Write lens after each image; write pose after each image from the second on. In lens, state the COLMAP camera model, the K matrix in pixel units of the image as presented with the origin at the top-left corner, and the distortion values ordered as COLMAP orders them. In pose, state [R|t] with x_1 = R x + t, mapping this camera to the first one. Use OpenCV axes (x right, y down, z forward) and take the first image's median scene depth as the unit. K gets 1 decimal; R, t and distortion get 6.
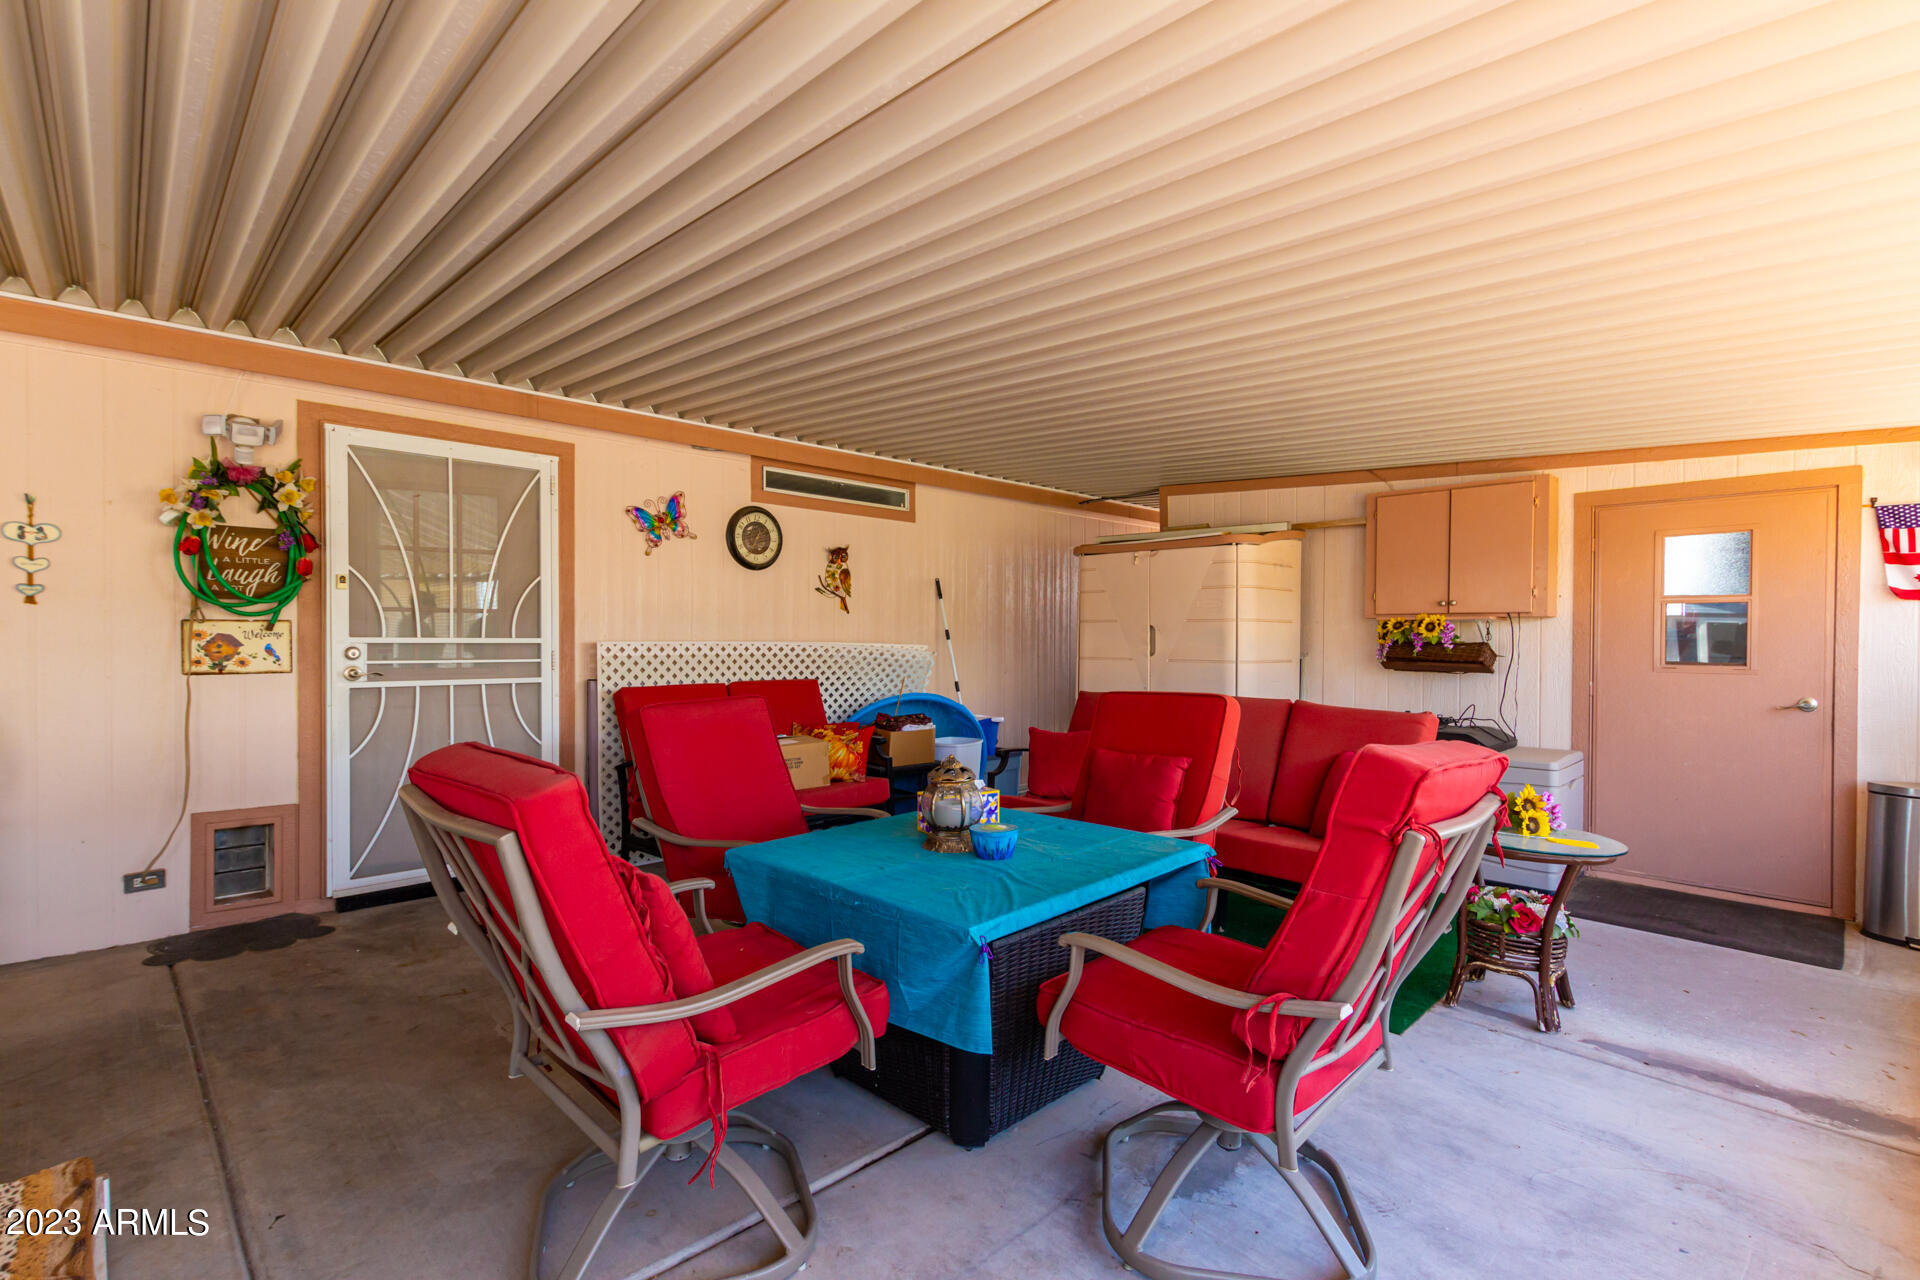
lens RADIAL K [[901.0, 0, 965.0], [0, 901.0, 649.9], [0, 0, 1]] dist [0.011843, -0.001369]
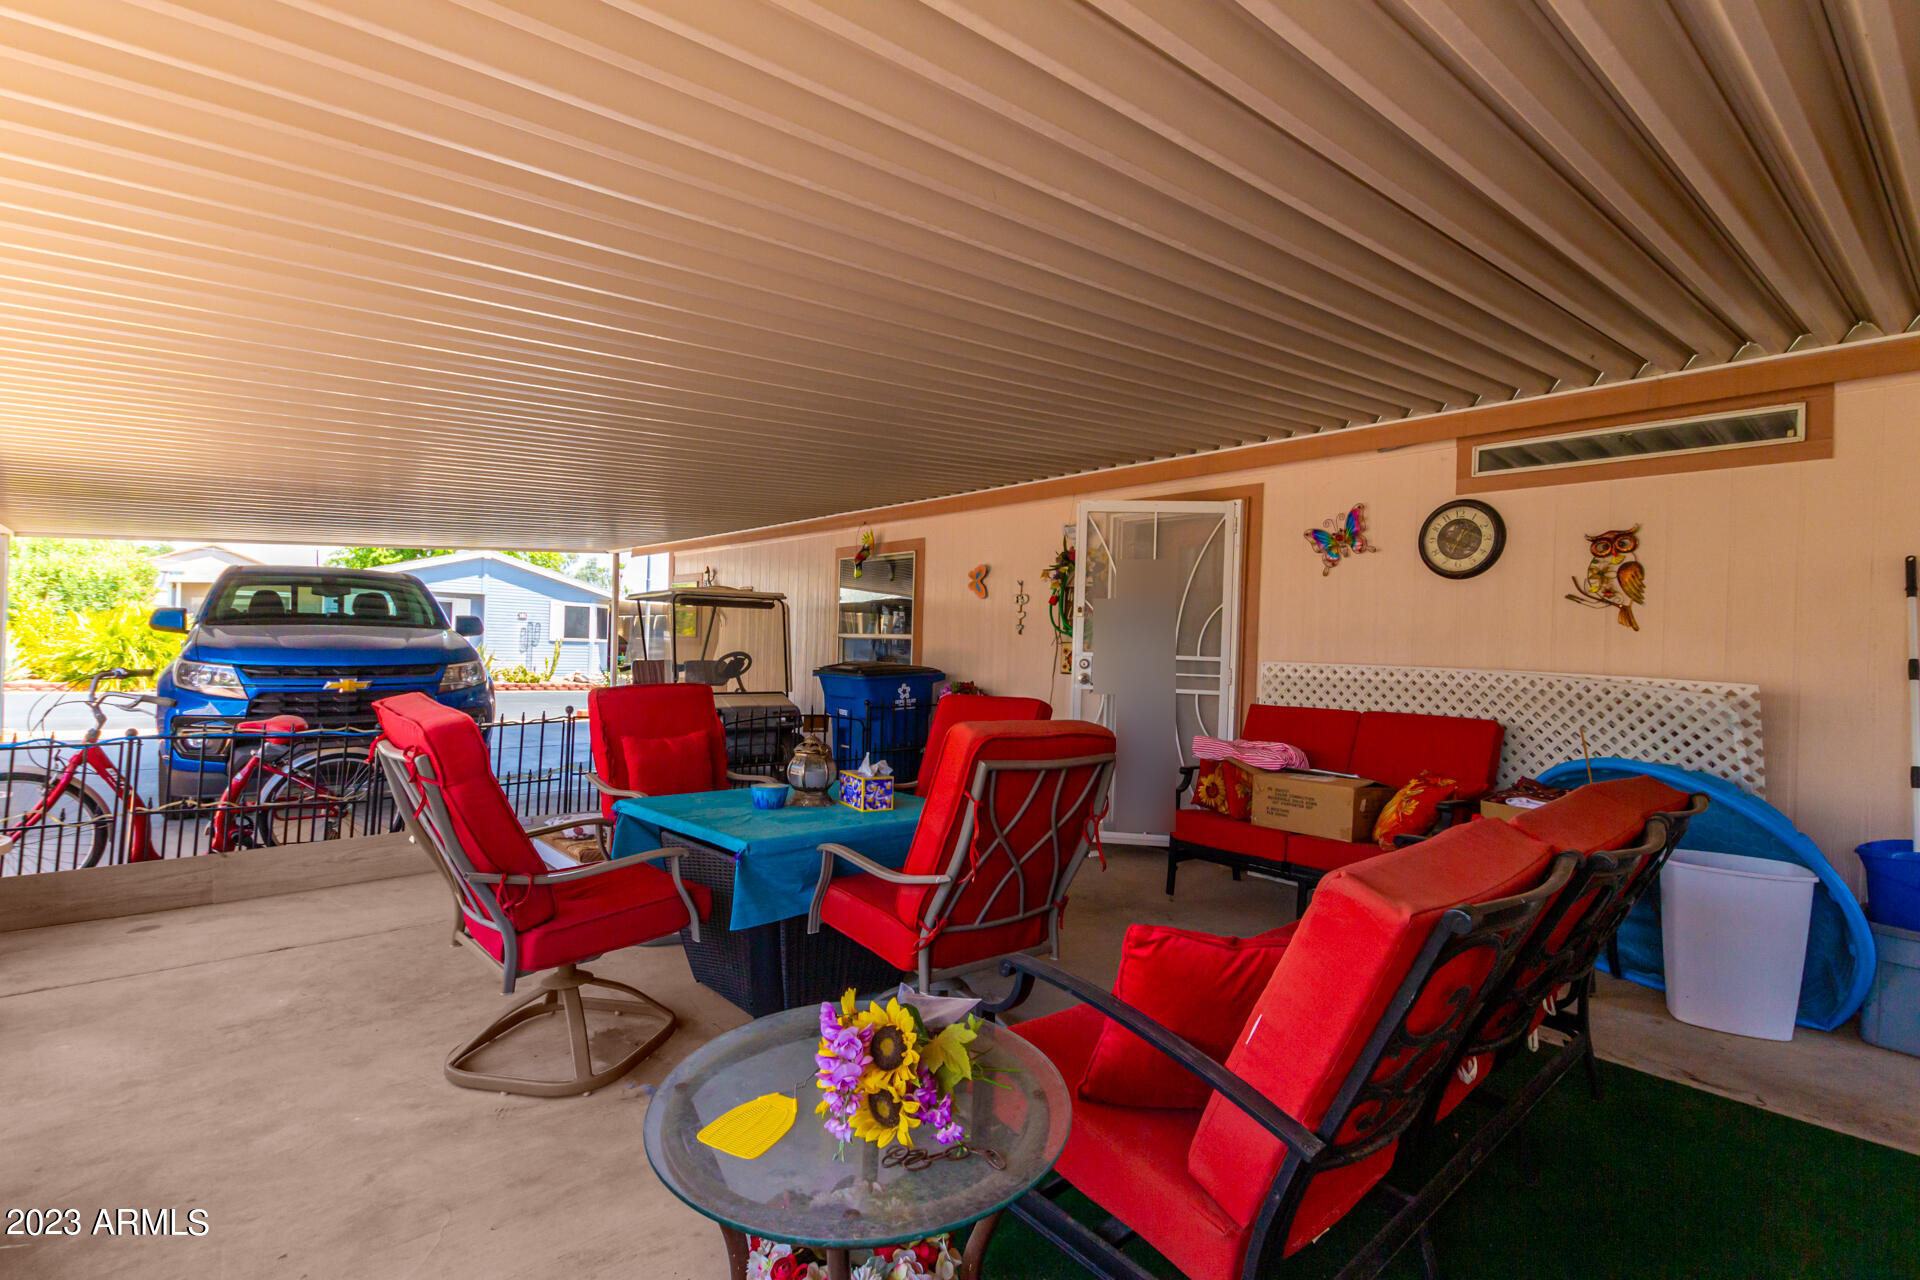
lens RADIAL K [[901.0, 0, 965.0], [0, 901.0, 649.9], [0, 0, 1]] dist [0.011843, -0.001369]
pose [[-0.067372, -0.004134, -0.997719, 0.632739], [-0.044044, 0.999029, -0.001165, -0.005336], [0.996755, 0.043866, -0.067489, 0.651858]]
